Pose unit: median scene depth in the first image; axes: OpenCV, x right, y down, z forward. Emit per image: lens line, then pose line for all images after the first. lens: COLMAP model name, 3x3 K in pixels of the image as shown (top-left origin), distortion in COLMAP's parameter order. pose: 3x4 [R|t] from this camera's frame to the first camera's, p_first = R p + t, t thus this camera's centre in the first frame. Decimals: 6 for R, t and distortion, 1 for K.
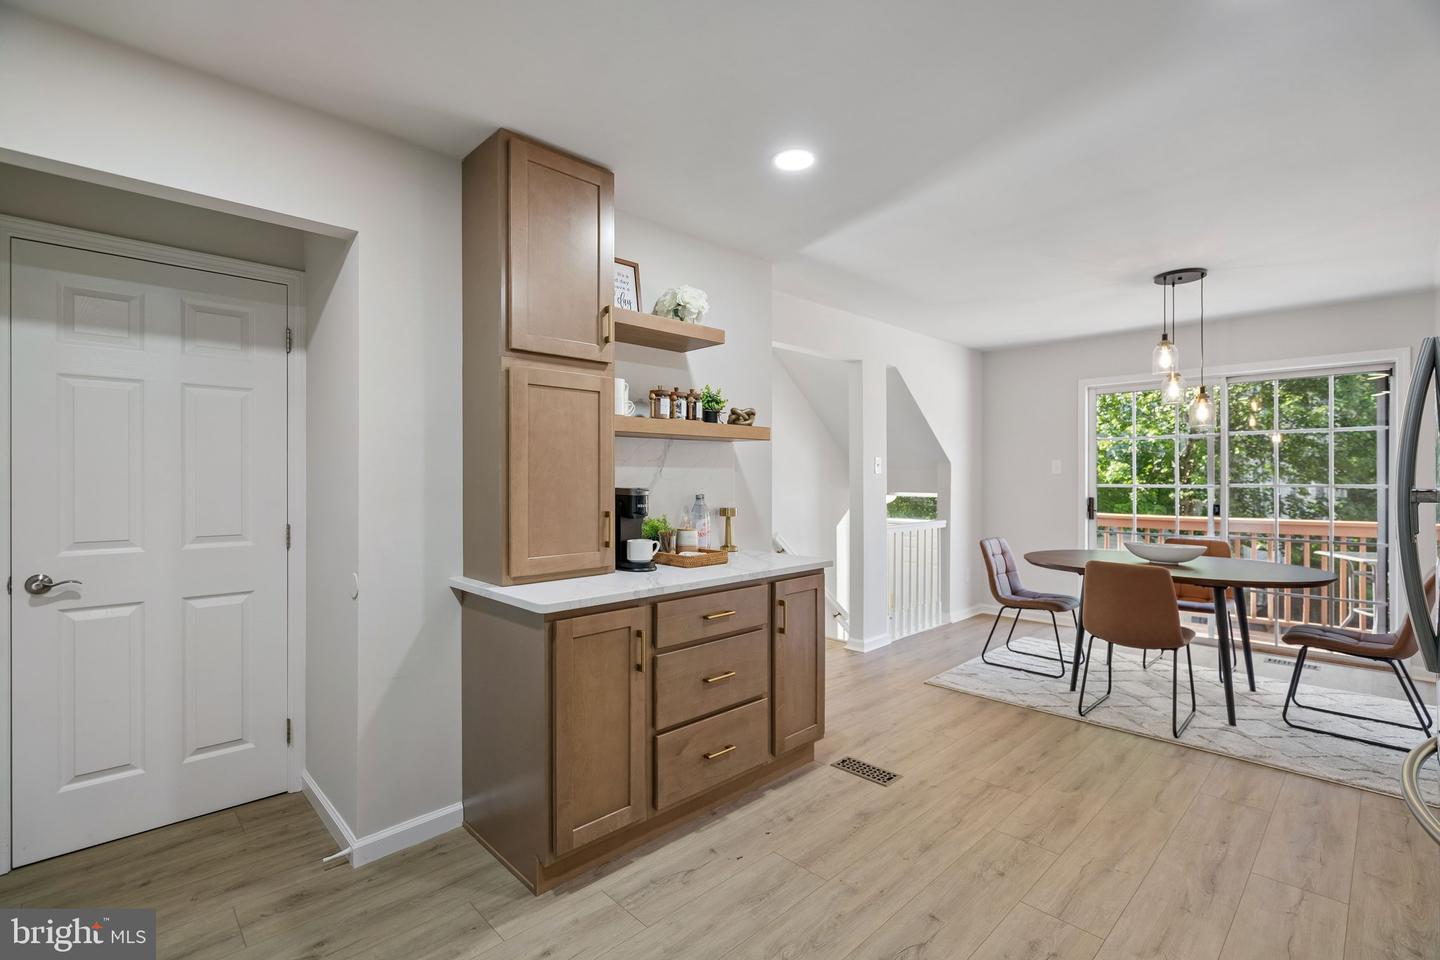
lens RADIAL K [[654.8, 0, 715.6], [0, 654.8, 479.1], [0, 0, 1]] dist [-0.002966, 0.000826]
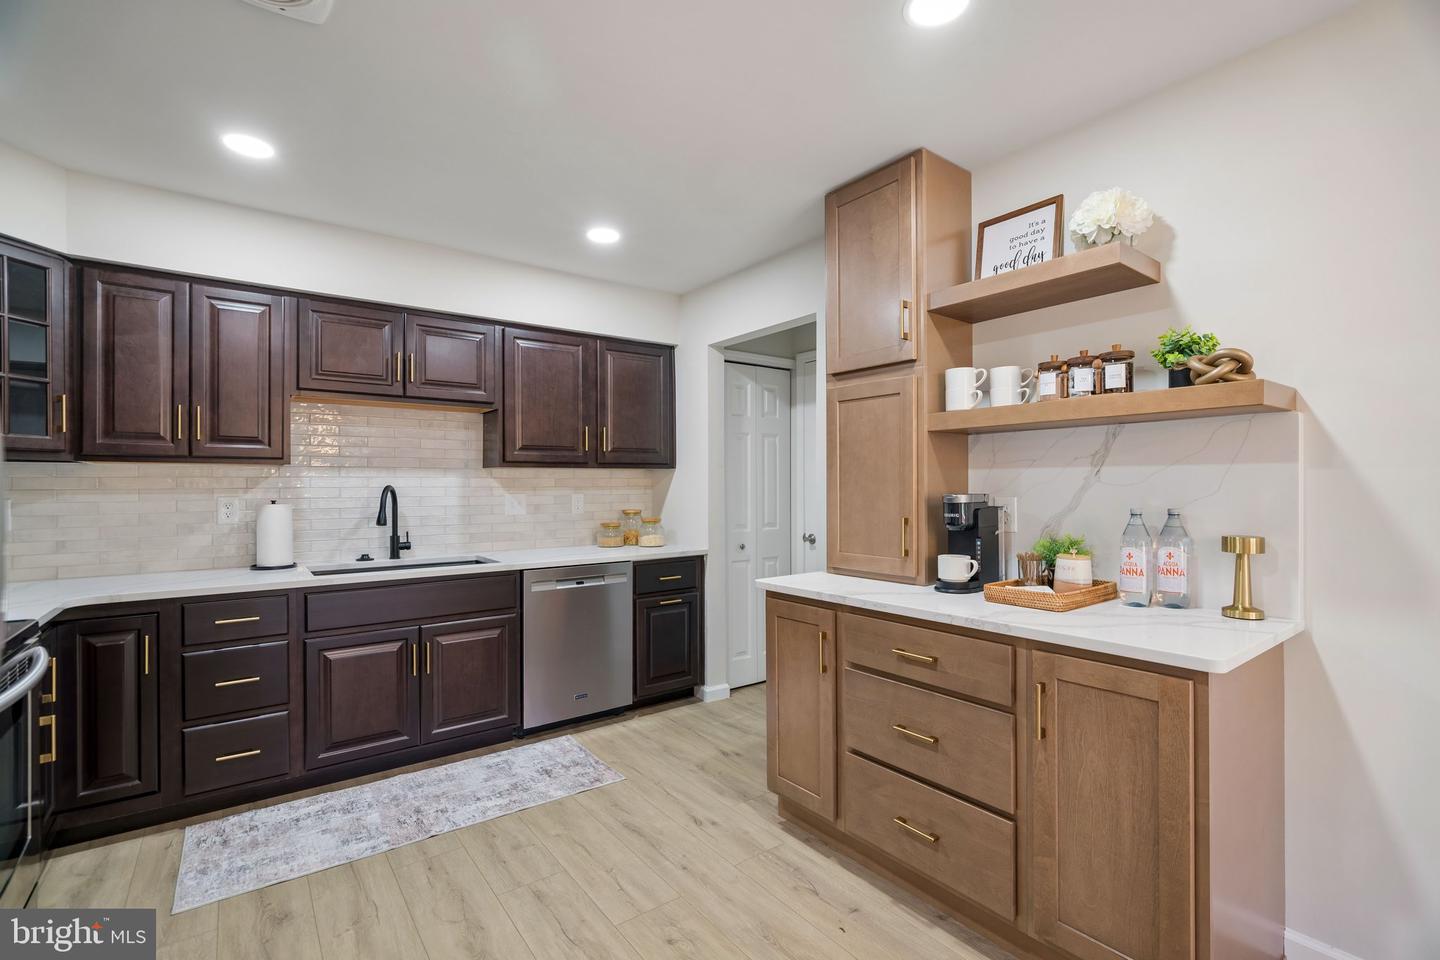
lens RADIAL K [[654.8, 0, 717.2], [0, 654.8, 484.3], [0, 0, 1]] dist [-0.002966, 0.000826]
pose [[-0.127598, 0.001830, -0.991824, 0.833271], [-0.000042, 0.999998, 0.001851, -0.000763], [0.991826, 0.000278, -0.127597, 0.878711]]
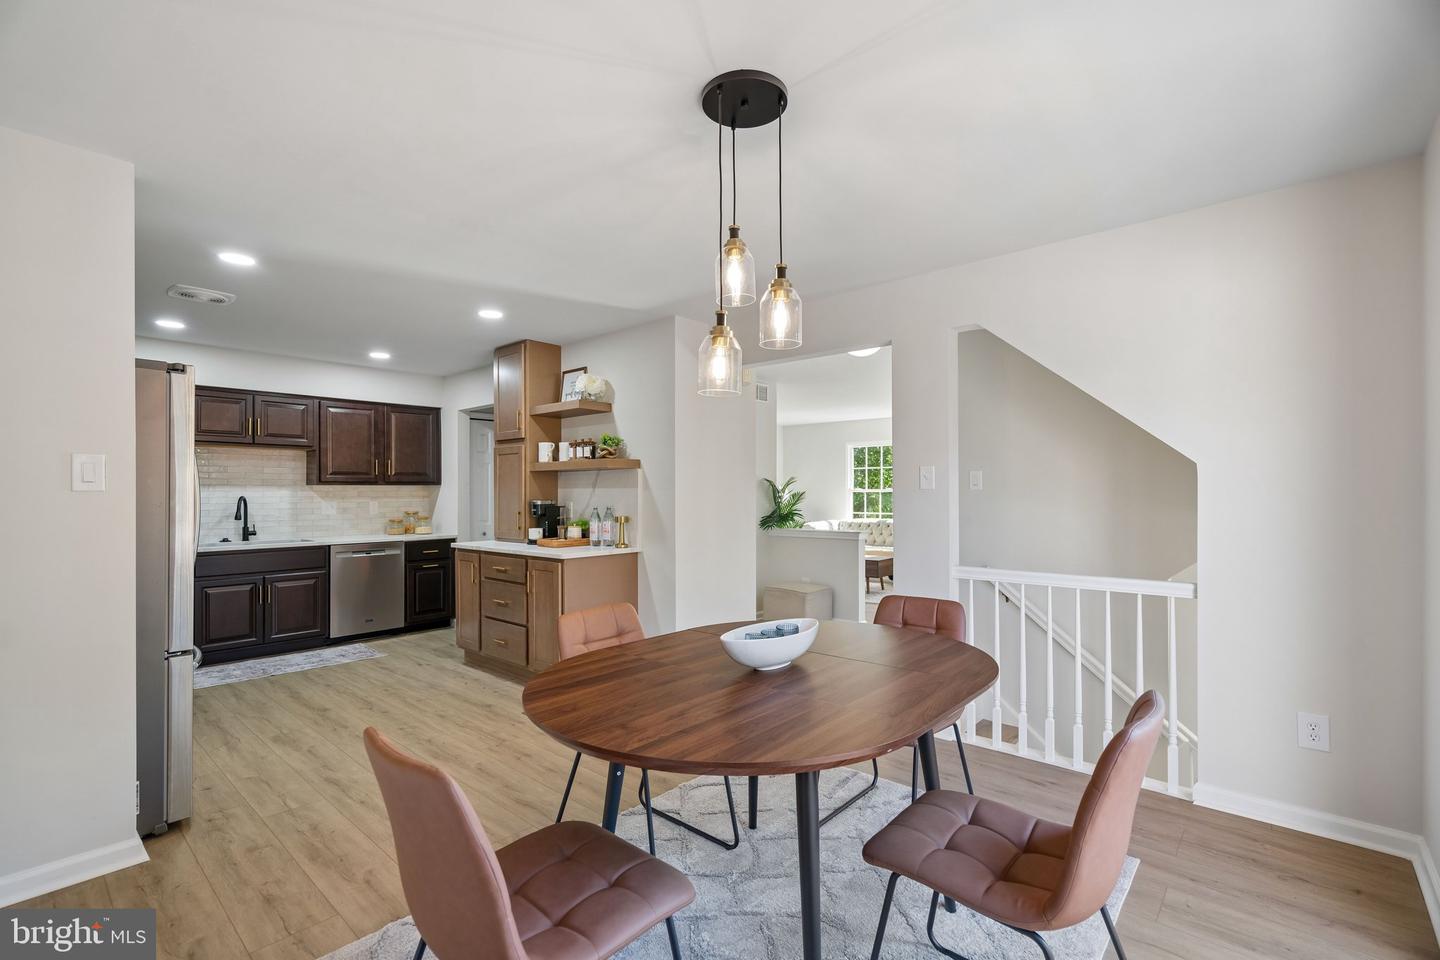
lens RADIAL K [[654.8, 0, 720.8], [0, 654.8, 487.8], [0, 0, 1]] dist [-0.002966, 0.000826]
pose [[0.074612, -0.005060, -0.997200, 1.959946], [-0.000686, 0.999987, -0.005126, -0.014963], [0.997212, 0.001066, 0.074608, 1.515182]]
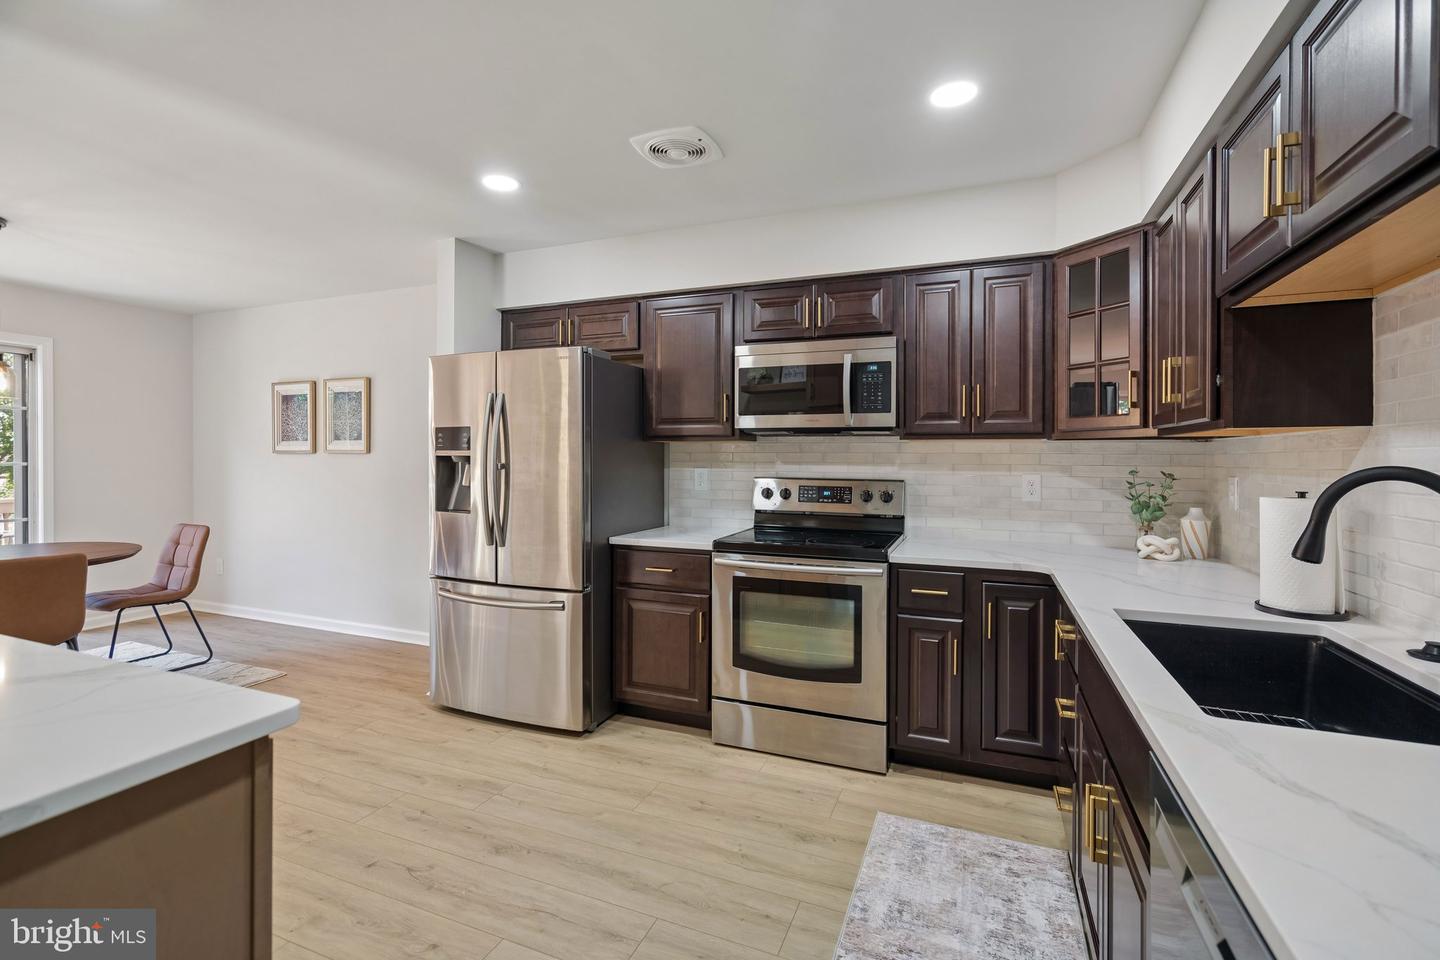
lens RADIAL K [[654.8, 0, 706.5], [0, 654.8, 452.3], [0, 0, 1]] dist [-0.002966, 0.000826]
pose [[-0.391267, 0.006016, 0.920258, -0.704650], [-0.002121, 0.999970, -0.007439, -0.002562], [-0.920275, -0.004863, -0.391242, 0.734084]]
